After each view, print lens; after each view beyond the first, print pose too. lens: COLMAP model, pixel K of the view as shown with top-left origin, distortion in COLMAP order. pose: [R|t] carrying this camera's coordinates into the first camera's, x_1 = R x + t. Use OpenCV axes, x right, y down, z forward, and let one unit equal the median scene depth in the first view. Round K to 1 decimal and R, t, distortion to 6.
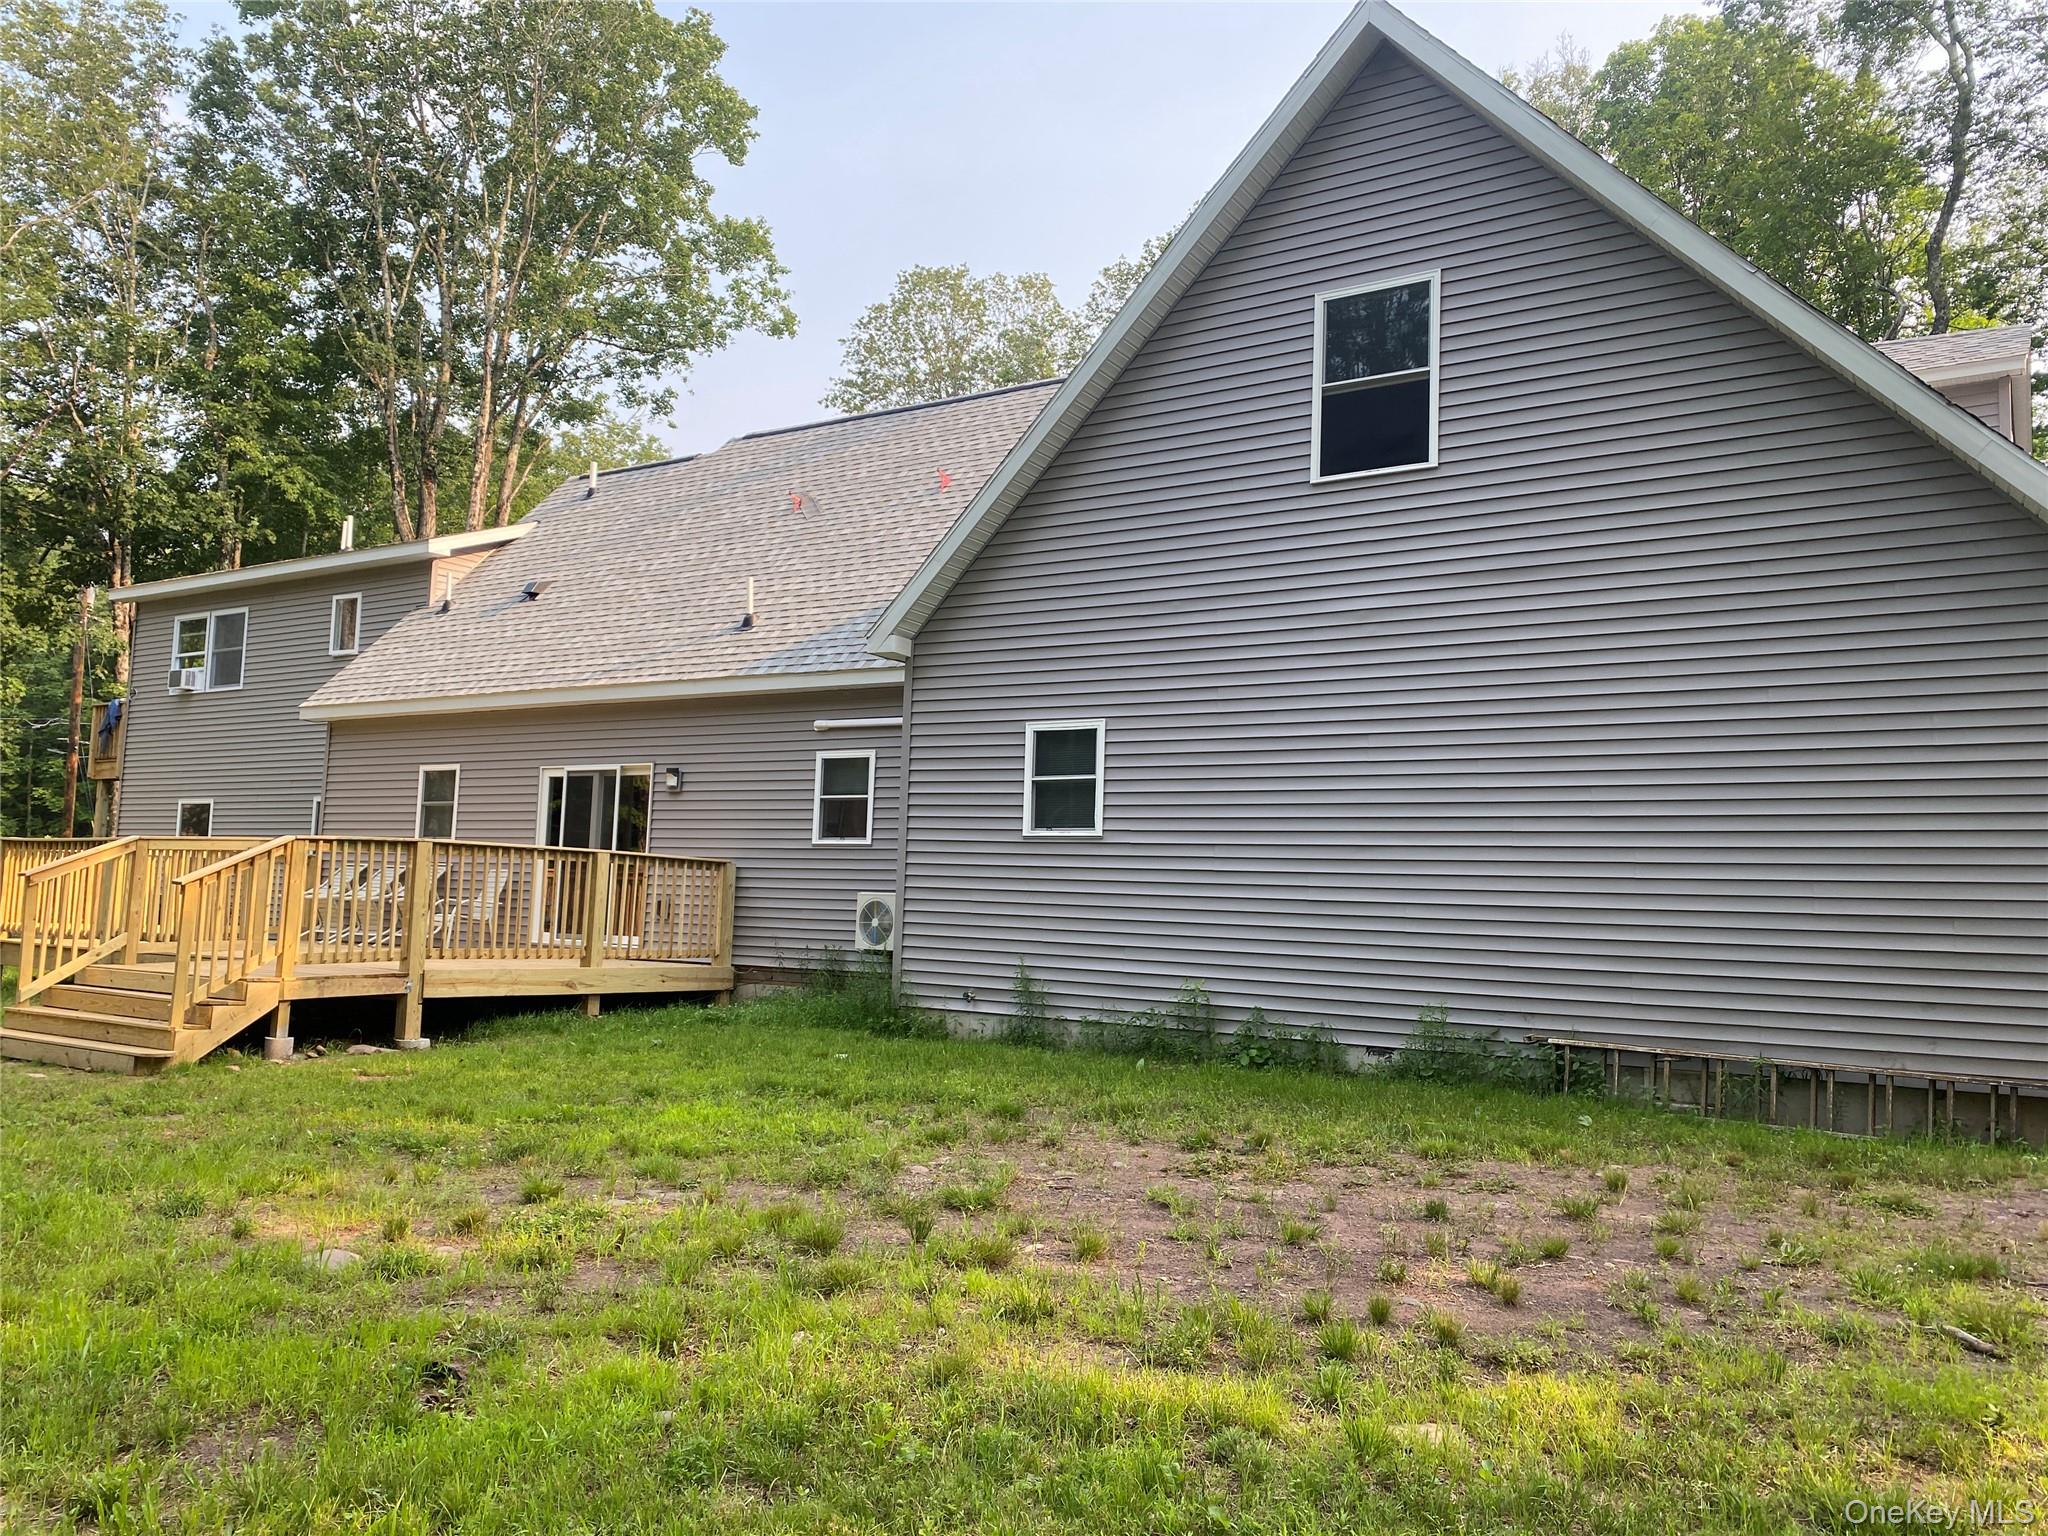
lens RADIAL K [[1537.6, 0, 1031.2], [0, 1537.6, 767.9], [0, 0, 1]] dist [0.053042, -0.078332]
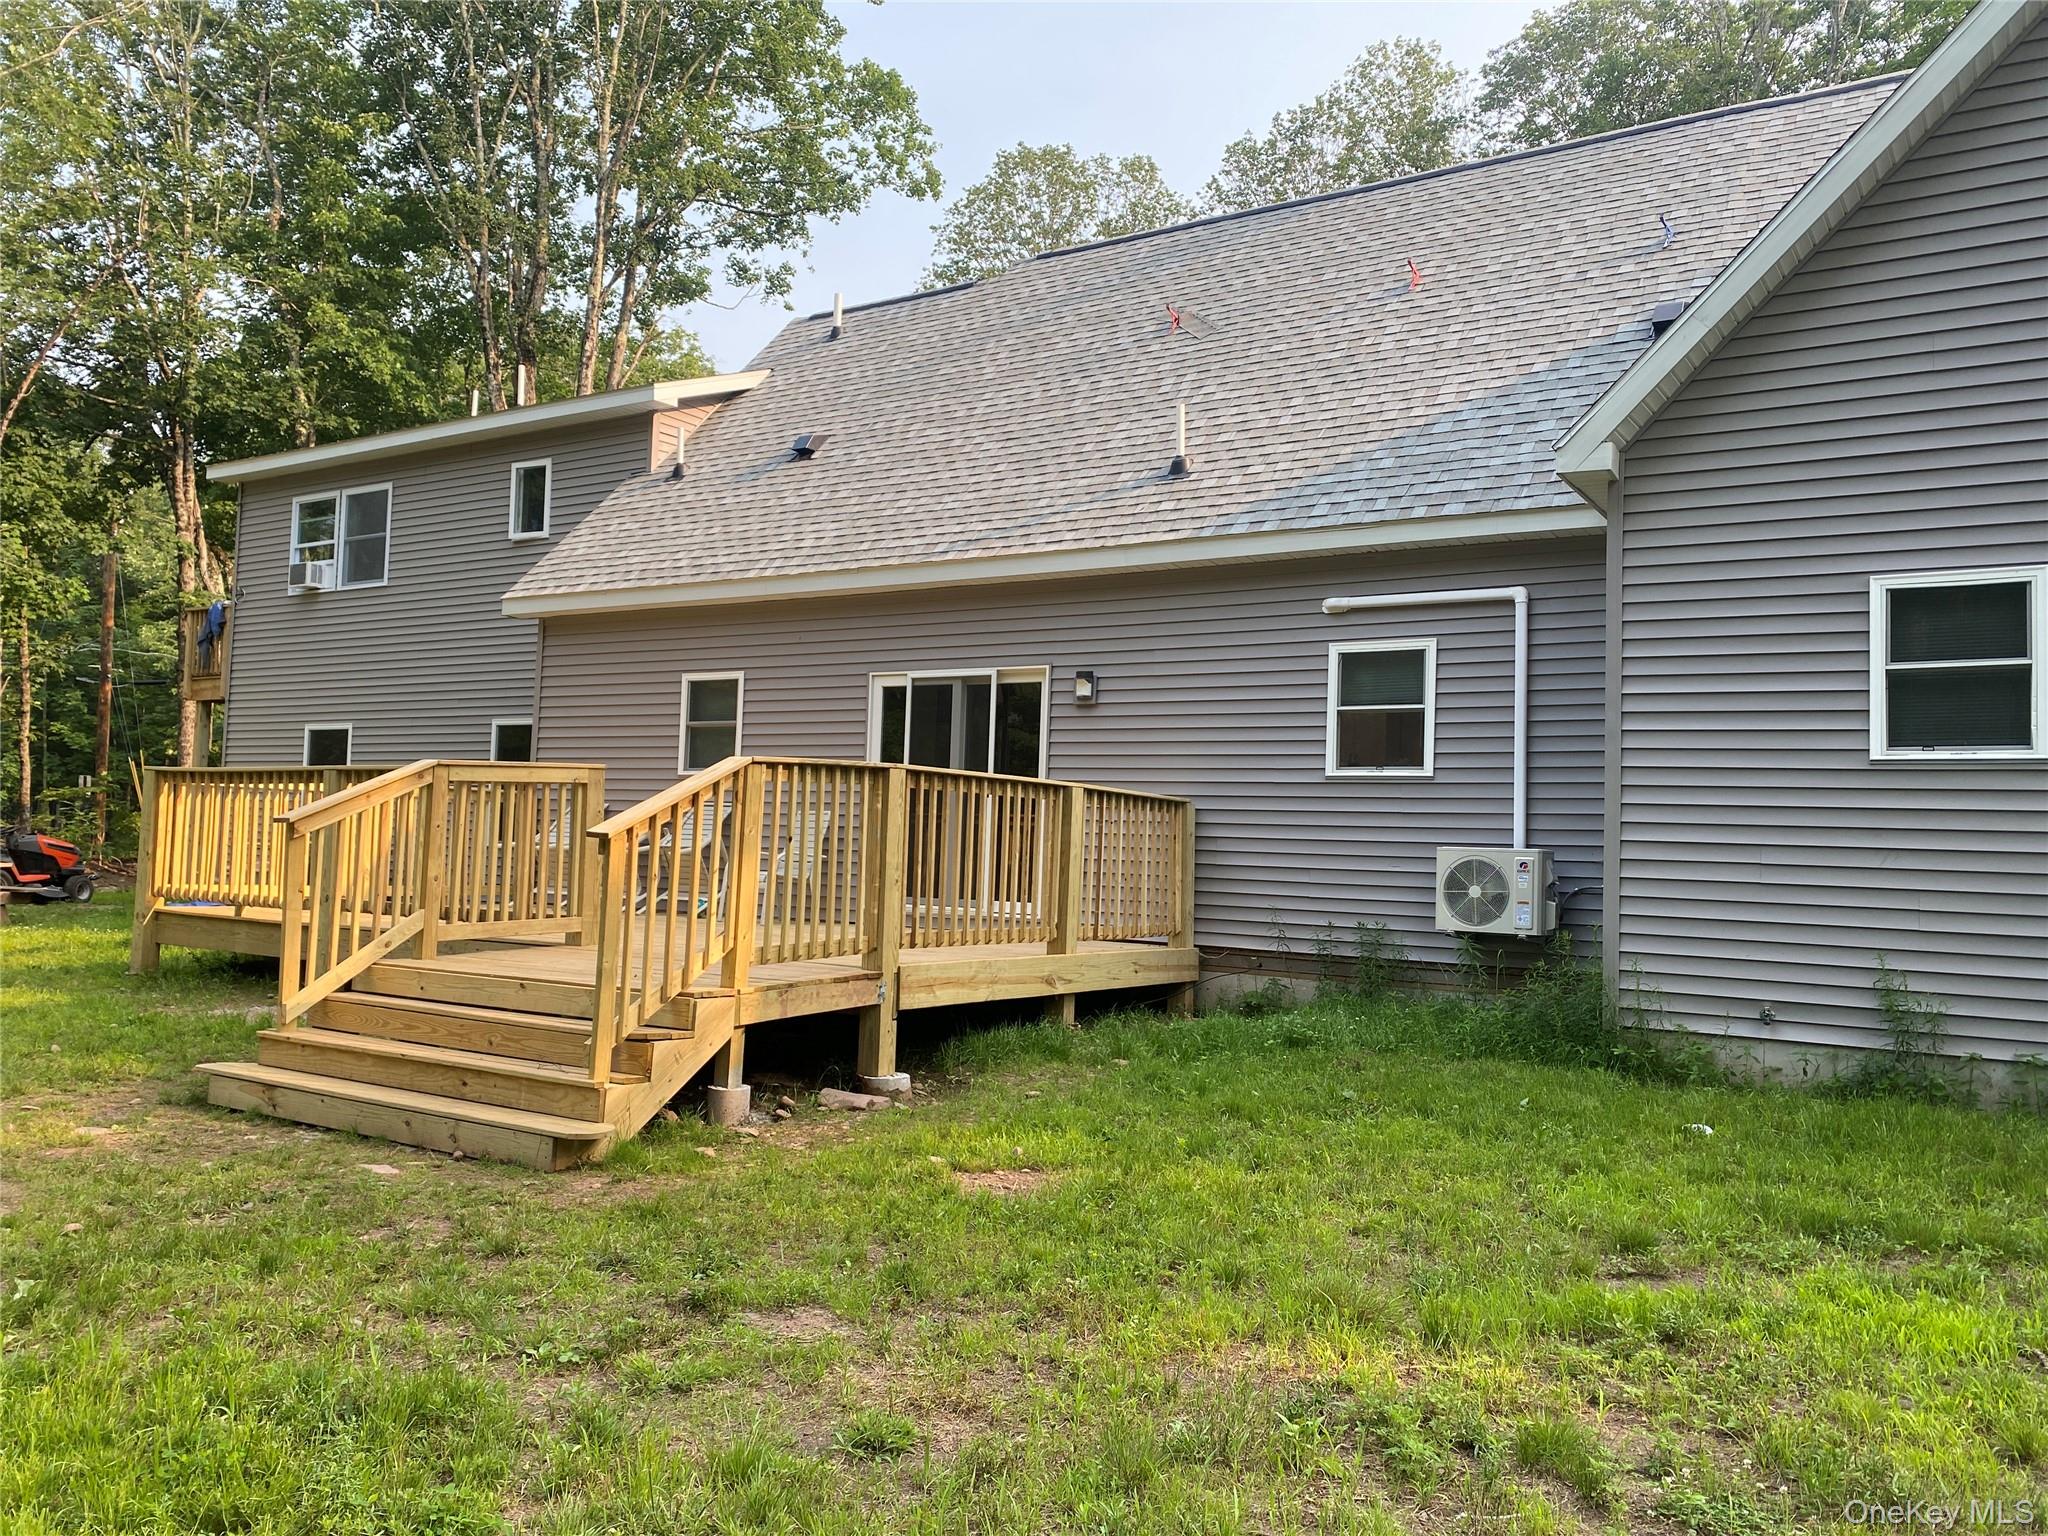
lens RADIAL K [[1553.5, 0, 1023.6], [0, 1553.5, 761.1], [0, 0, 1]] dist [0.084335, -0.138369]
pose [[0.999996, 0.000173, -0.002891, -0.270259], [-0.000075, 0.999427, 0.033858, 0.018449], [0.002895, -0.033858, 0.999422, 0.285861]]
